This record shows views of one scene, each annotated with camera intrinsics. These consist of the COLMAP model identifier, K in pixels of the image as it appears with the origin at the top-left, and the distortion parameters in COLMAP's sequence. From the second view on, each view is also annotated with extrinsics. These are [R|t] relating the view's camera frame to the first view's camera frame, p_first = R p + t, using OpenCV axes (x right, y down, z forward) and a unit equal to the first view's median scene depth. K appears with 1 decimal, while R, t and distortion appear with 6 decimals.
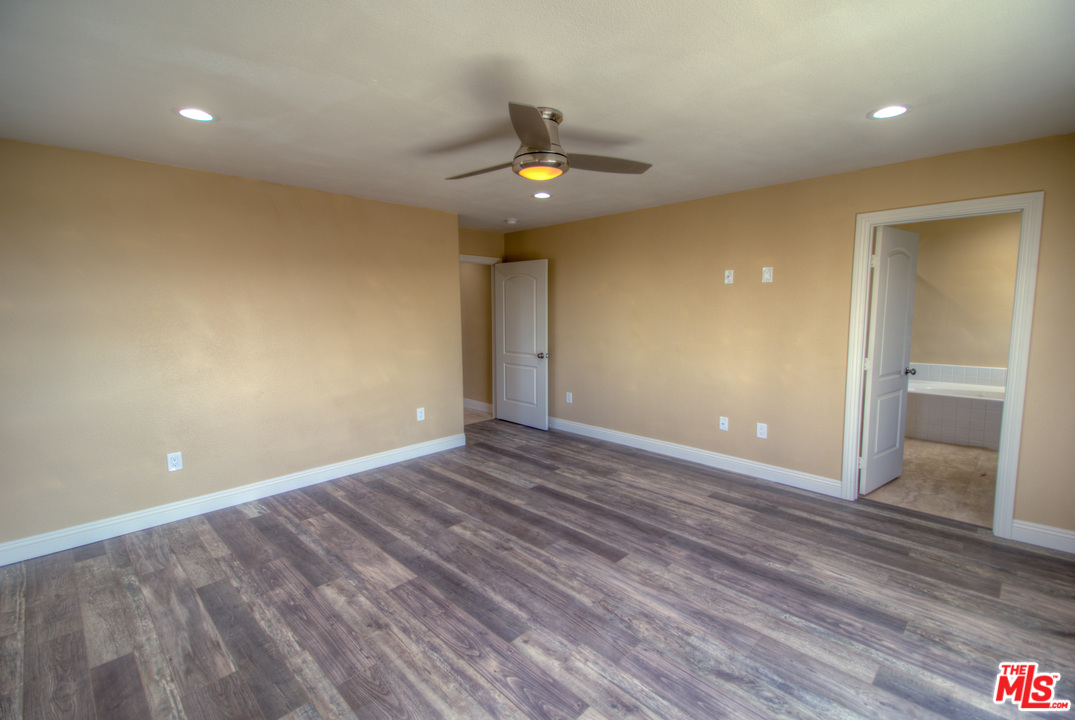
lens RADIAL K [[477.6, 0, 543.0], [0, 477.6, 352.3], [0, 0, 1]] dist [0.076533, -0.035038]
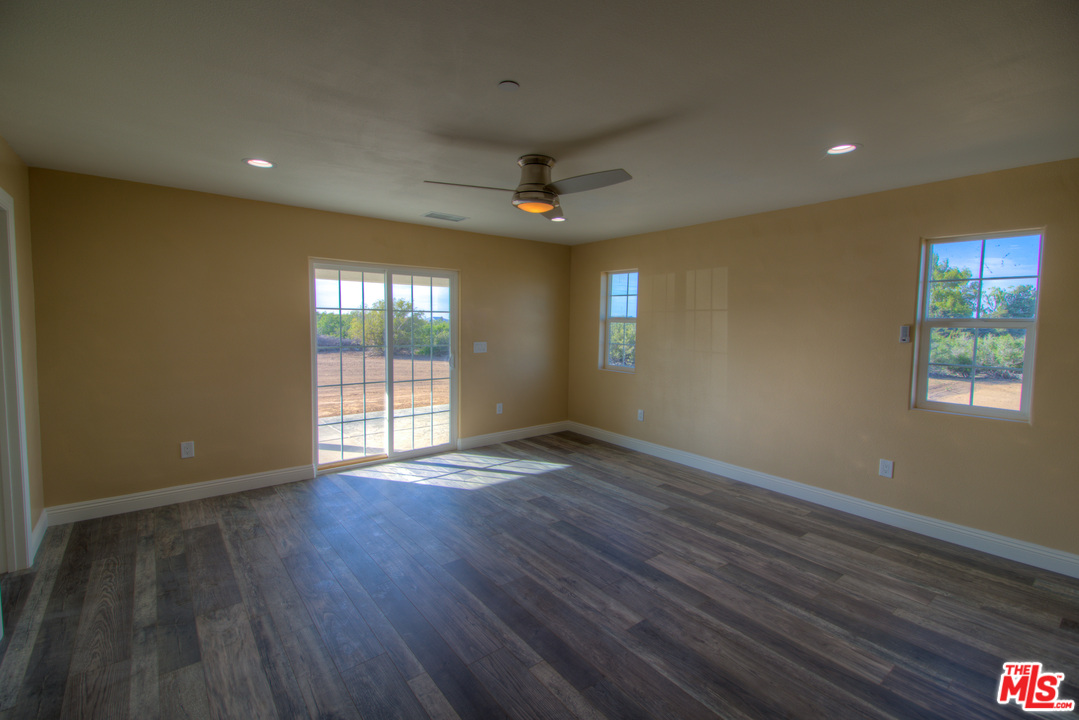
lens RADIAL K [[479.4, 0, 545.0], [0, 479.4, 352.2], [0, 0, 1]] dist [0.076533, -0.035038]
pose [[-0.993321, -0.011425, 0.114817, -0.139937], [0.007609, 0.986434, 0.163983, -0.175289], [-0.115133, 0.163762, -0.979758, 1.836451]]
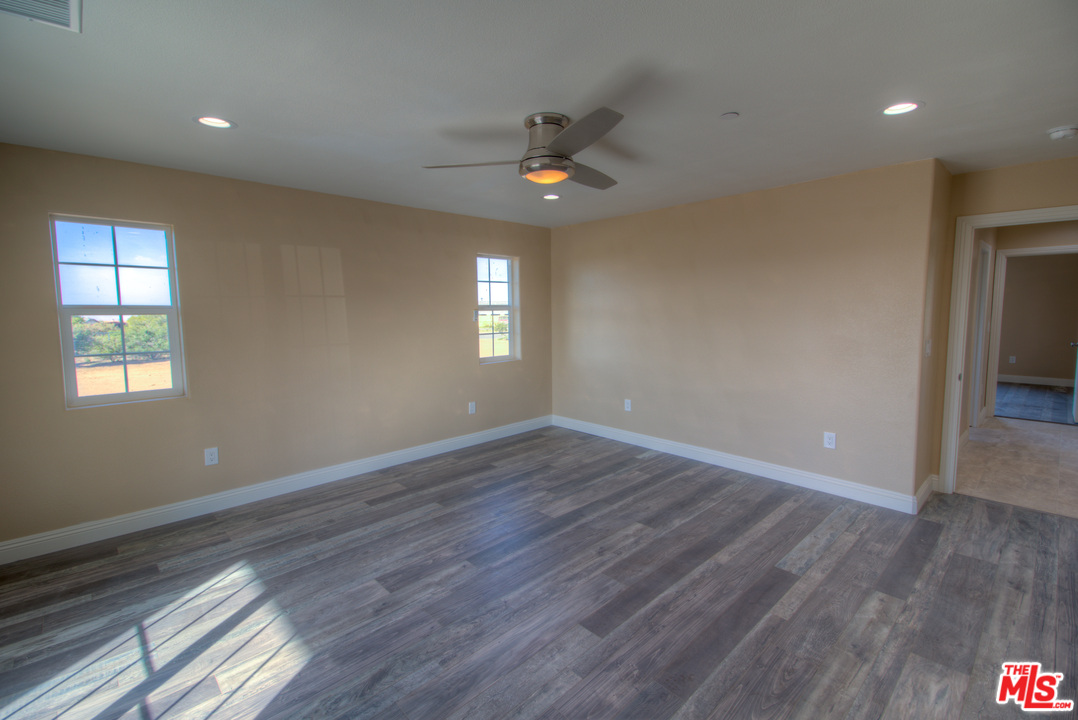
lens RADIAL K [[479.0, 0, 544.5], [0, 479.0, 352.2], [0, 0, 1]] dist [0.076533, -0.035038]
pose [[-0.023024, 0.103078, -0.994407, 0.864068], [-0.087241, 0.990669, 0.104710, -0.091042], [0.995921, 0.089164, -0.013817, 0.859155]]
